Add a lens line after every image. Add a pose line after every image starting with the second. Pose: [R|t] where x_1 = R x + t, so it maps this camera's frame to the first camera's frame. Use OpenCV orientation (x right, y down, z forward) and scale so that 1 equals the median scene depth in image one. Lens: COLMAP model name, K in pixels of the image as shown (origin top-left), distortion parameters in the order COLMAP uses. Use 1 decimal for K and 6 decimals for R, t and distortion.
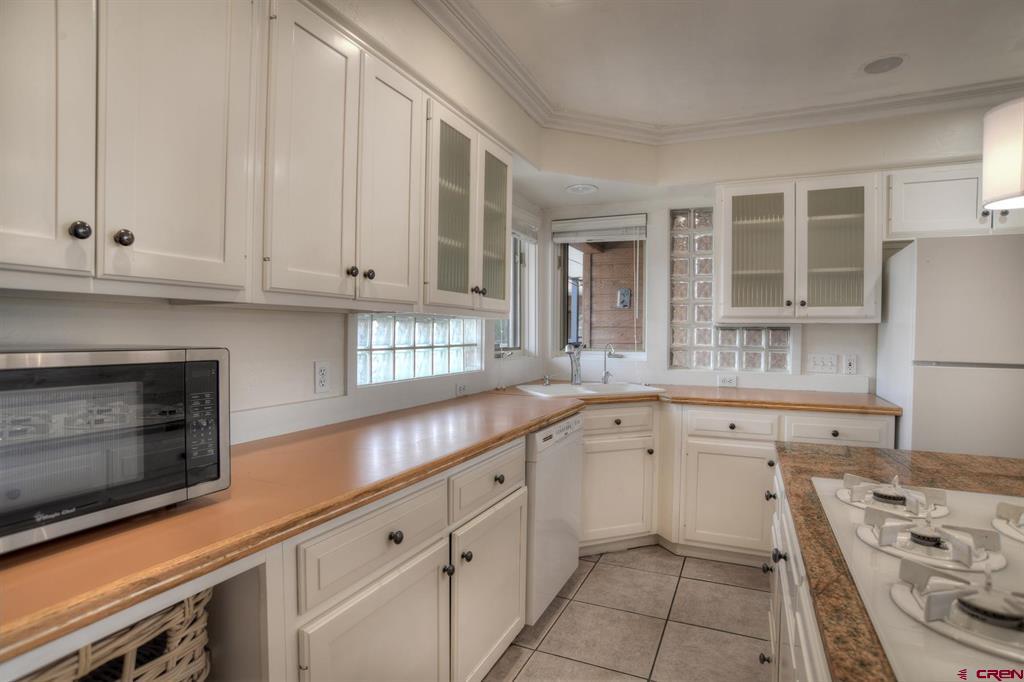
lens RADIAL K [[536.3, 0, 525.4], [0, 536.3, 338.8], [0, 0, 1]] dist [-0.002053, 0.001792]
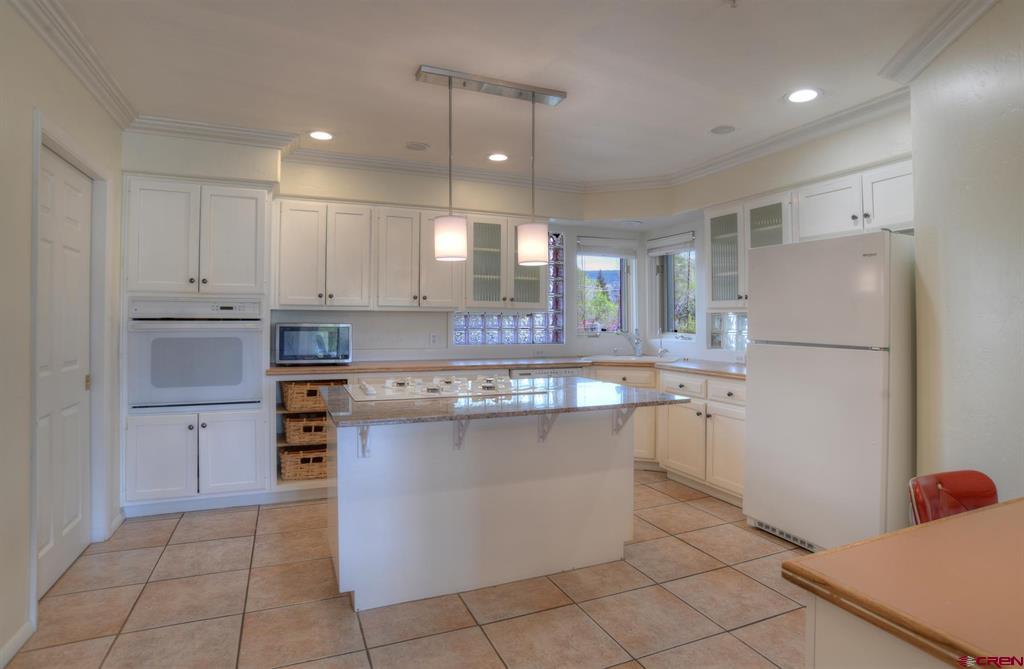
lens RADIAL K [[530.5, 0, 512.6], [0, 530.5, 319.5], [0, 0, 1]] dist [0.000847, -0.000054]
pose [[0.721668, -0.006058, -0.692212, 1.303940], [-0.009095, 0.999792, -0.018232, 0.021420], [0.692179, 0.019454, 0.721464, -0.403581]]
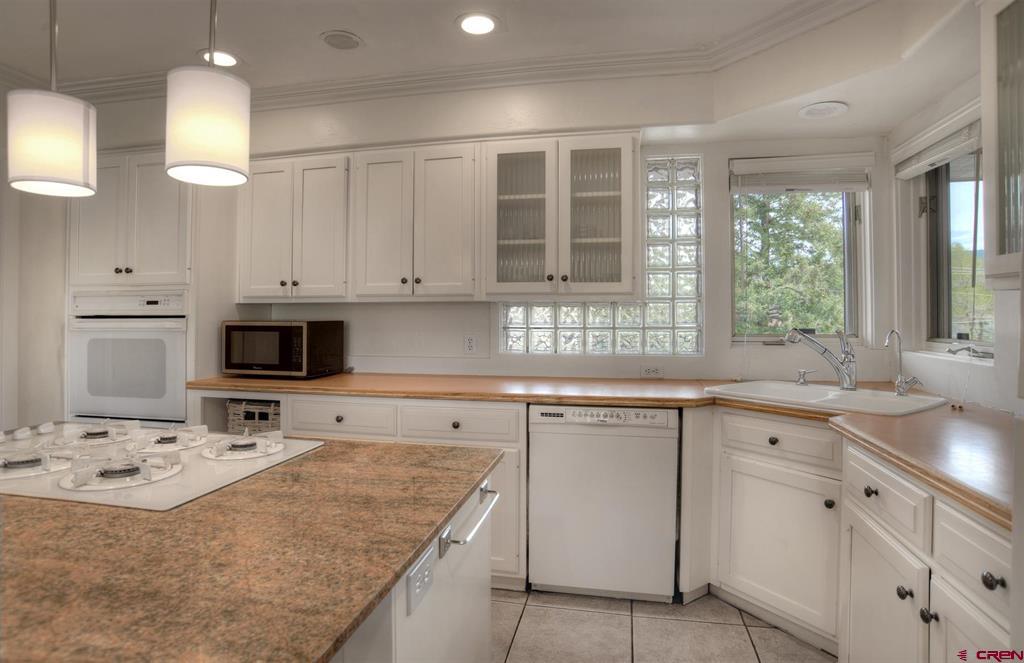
lens RADIAL K [[534.1, 0, 512.5], [0, 534.1, 311.8], [0, 0, 1]] dist [-0.027425, 0.000177]
pose [[0.216485, -0.003974, -0.976278, 1.027457], [-0.008550, 0.999946, -0.005966, -0.010239], [0.976248, 0.009639, 0.216440, 0.677598]]
